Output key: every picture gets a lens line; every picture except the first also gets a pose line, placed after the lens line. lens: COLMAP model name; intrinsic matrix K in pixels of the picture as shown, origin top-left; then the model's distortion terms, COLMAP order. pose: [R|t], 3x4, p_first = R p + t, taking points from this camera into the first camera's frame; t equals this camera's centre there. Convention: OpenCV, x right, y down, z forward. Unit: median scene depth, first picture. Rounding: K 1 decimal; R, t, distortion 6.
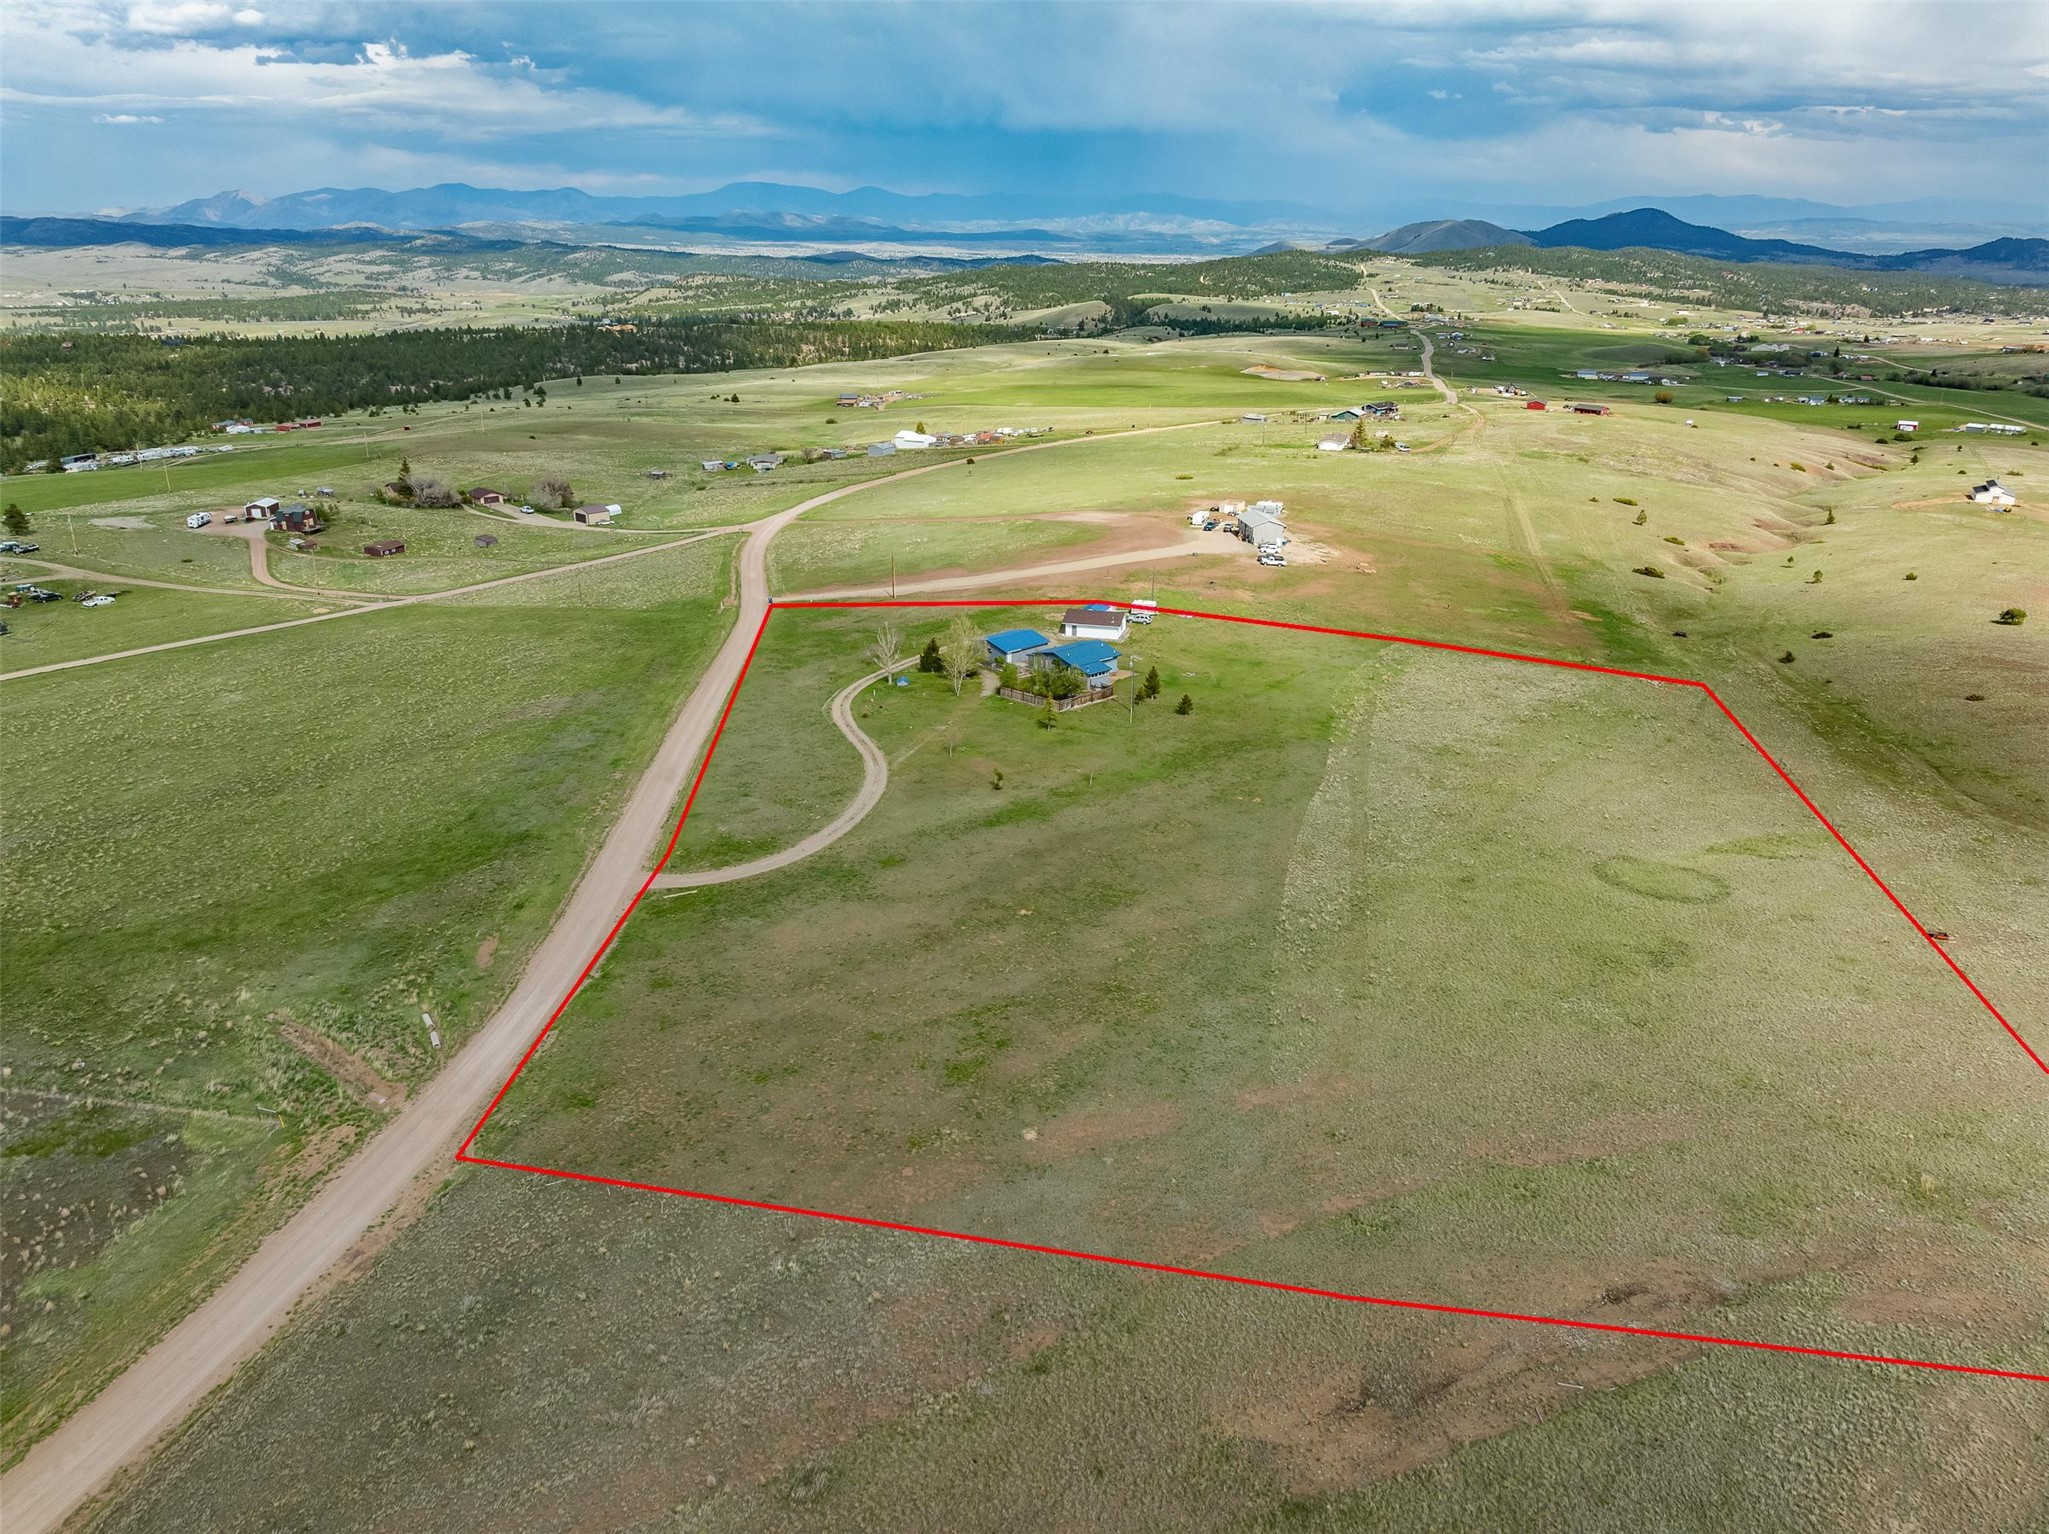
lens RADIAL K [[1600.6, 0, 1035.0], [0, 1600.6, 770.0], [0, 0, 1]] dist [-0.071315, 0.053542]
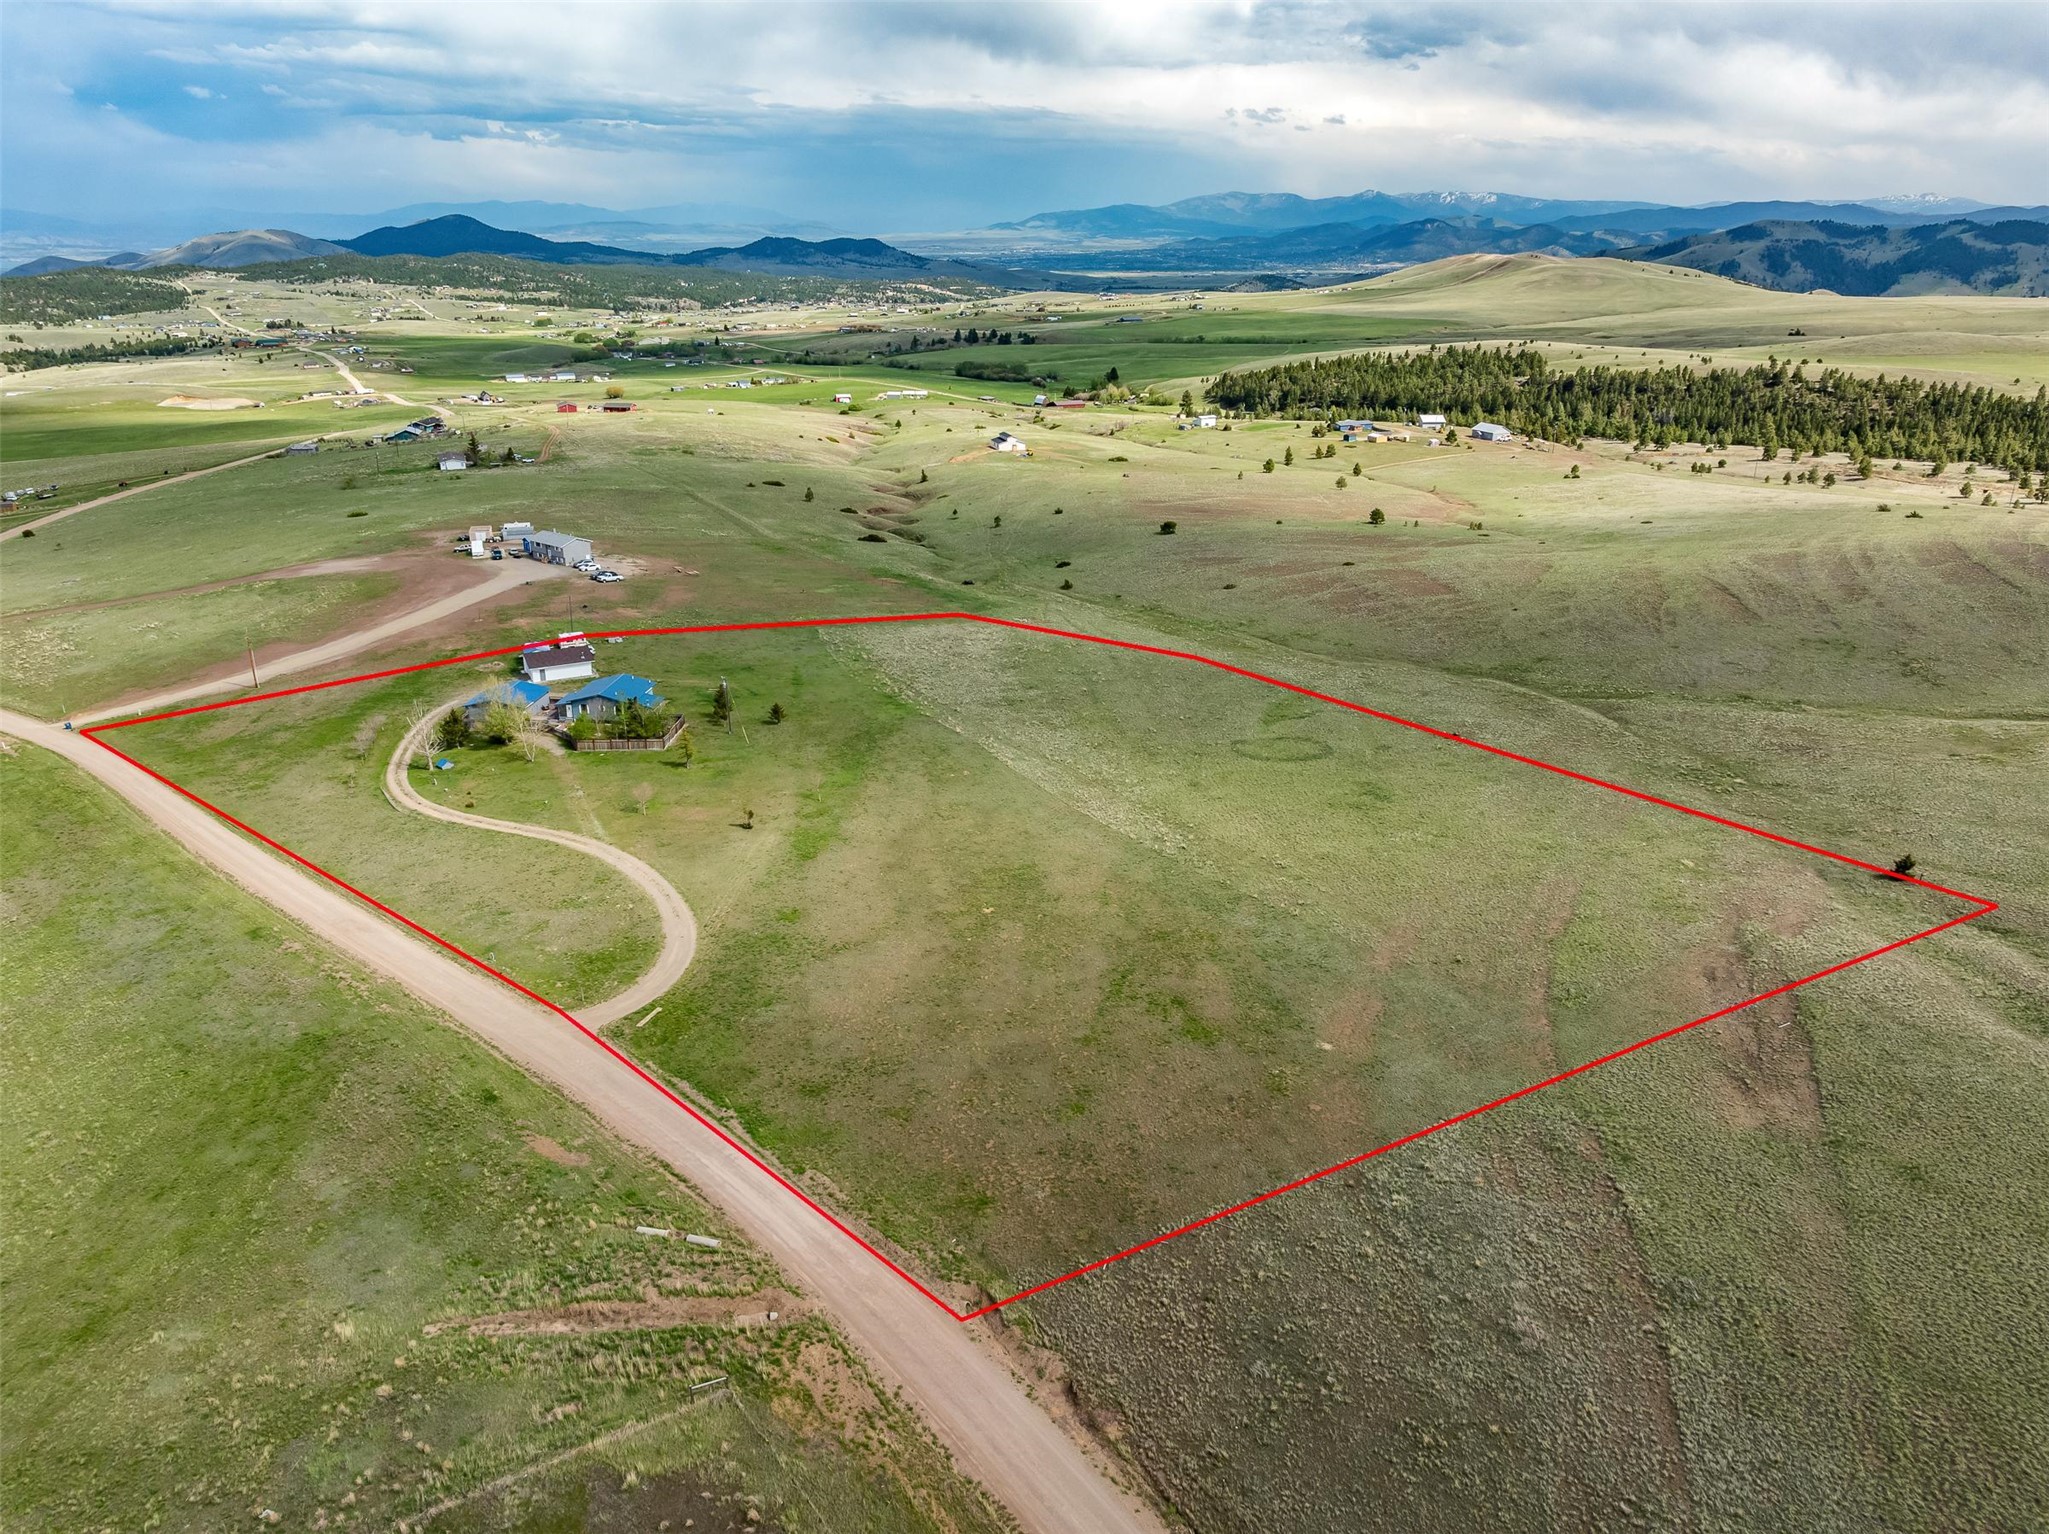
lens RADIAL K [[1600.6, 0, 1035.0], [0, 1600.6, 770.0], [0, 0, 1]] dist [-0.071315, 0.053542]
pose [[0.685510, -0.232034, 0.690098, -0.138772], [0.234912, 0.967652, 0.092007, -0.017183], [-0.689124, 0.099040, 0.717843, 0.051994]]
